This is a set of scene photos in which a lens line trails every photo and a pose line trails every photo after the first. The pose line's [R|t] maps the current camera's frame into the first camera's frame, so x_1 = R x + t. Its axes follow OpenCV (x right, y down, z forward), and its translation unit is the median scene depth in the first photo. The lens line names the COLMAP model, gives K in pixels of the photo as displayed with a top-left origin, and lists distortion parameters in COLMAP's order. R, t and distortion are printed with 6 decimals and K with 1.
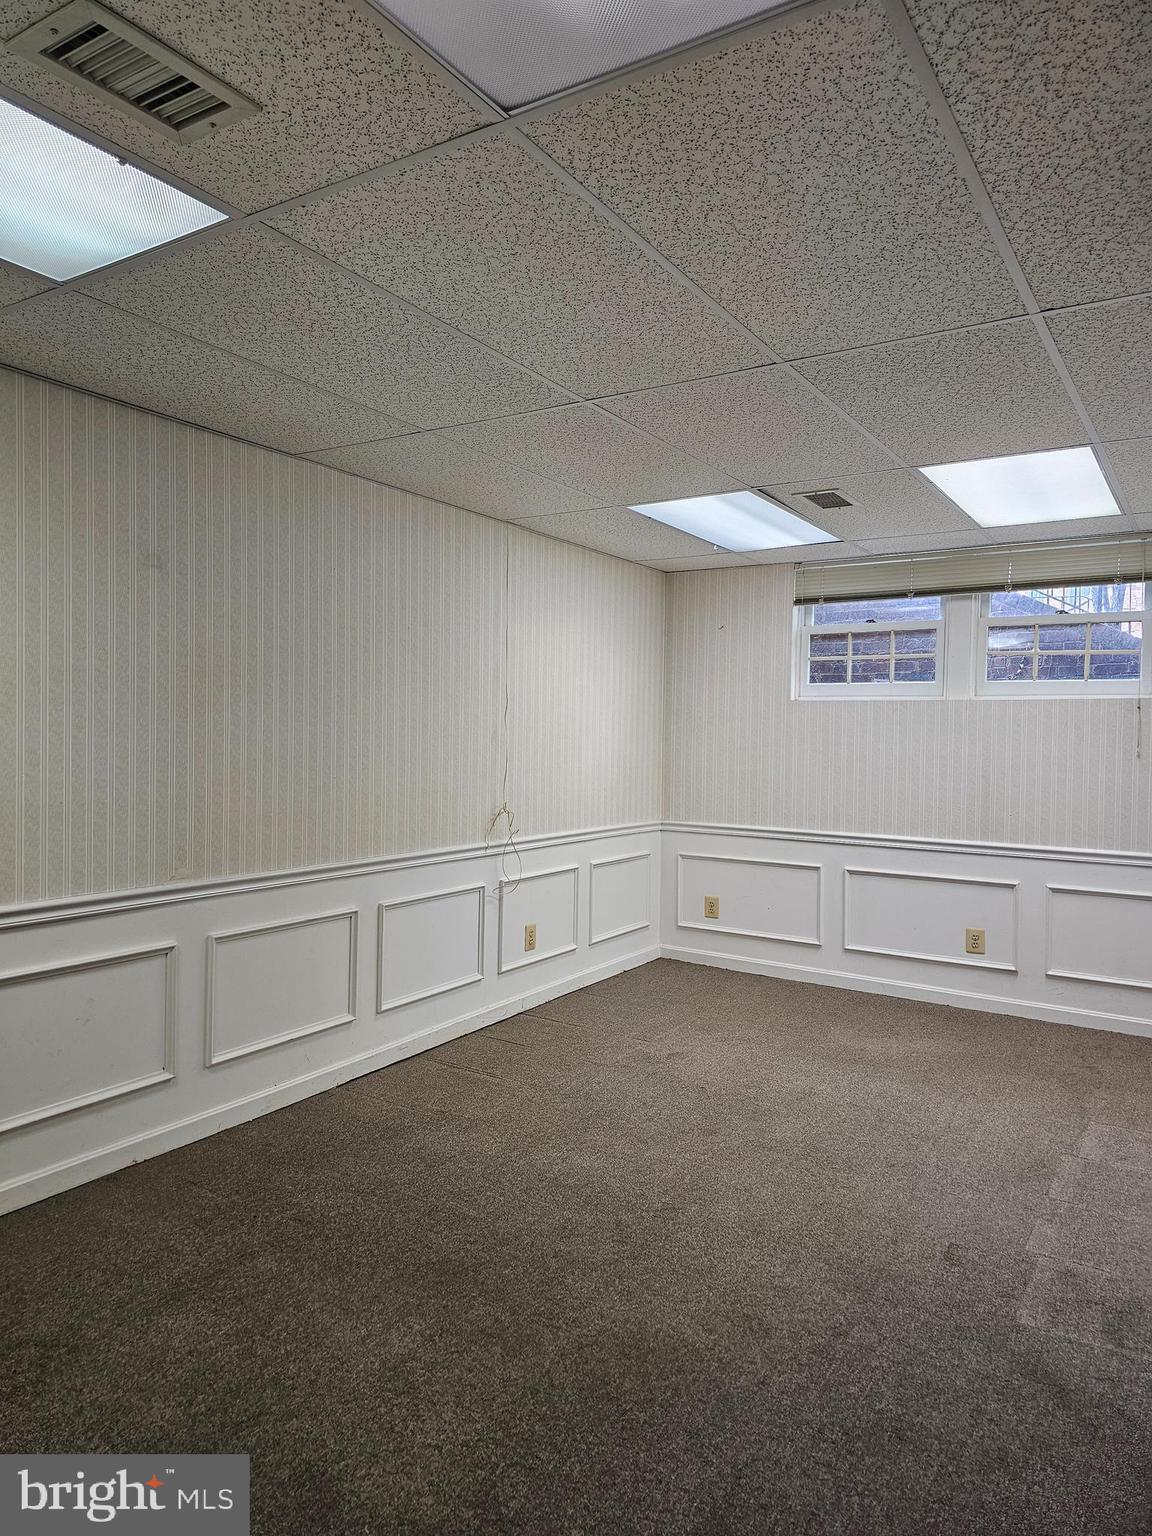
lens RADIAL K [[1040.4, 0, 577.5], [0, 1040.4, 773.9], [0, 0, 1]] dist [0.087837, -0.033131]
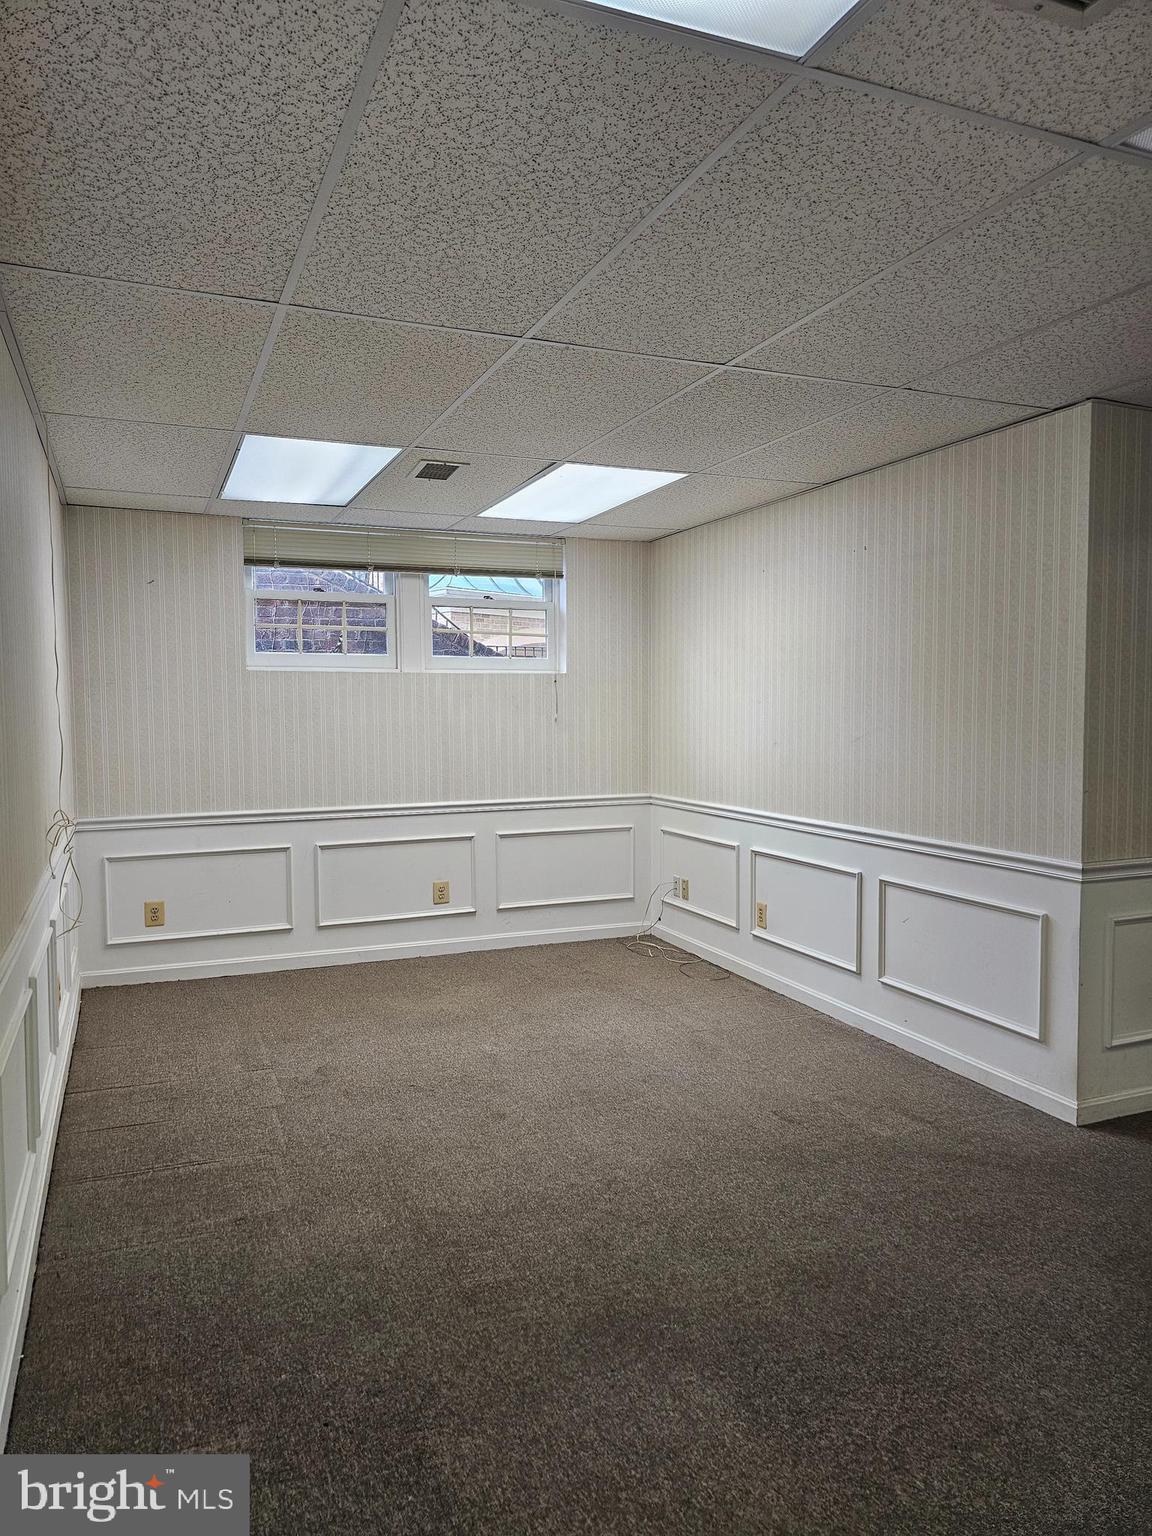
lens RADIAL K [[1040.4, 0, 574.3], [0, 1040.4, 767.8], [0, 0, 1]] dist [0.087837, -0.033131]
pose [[0.577093, -0.068574, 0.813795, -0.419574], [0.049145, 0.997579, 0.049210, -0.017783], [-0.815199, 0.011595, 0.579065, 0.260855]]
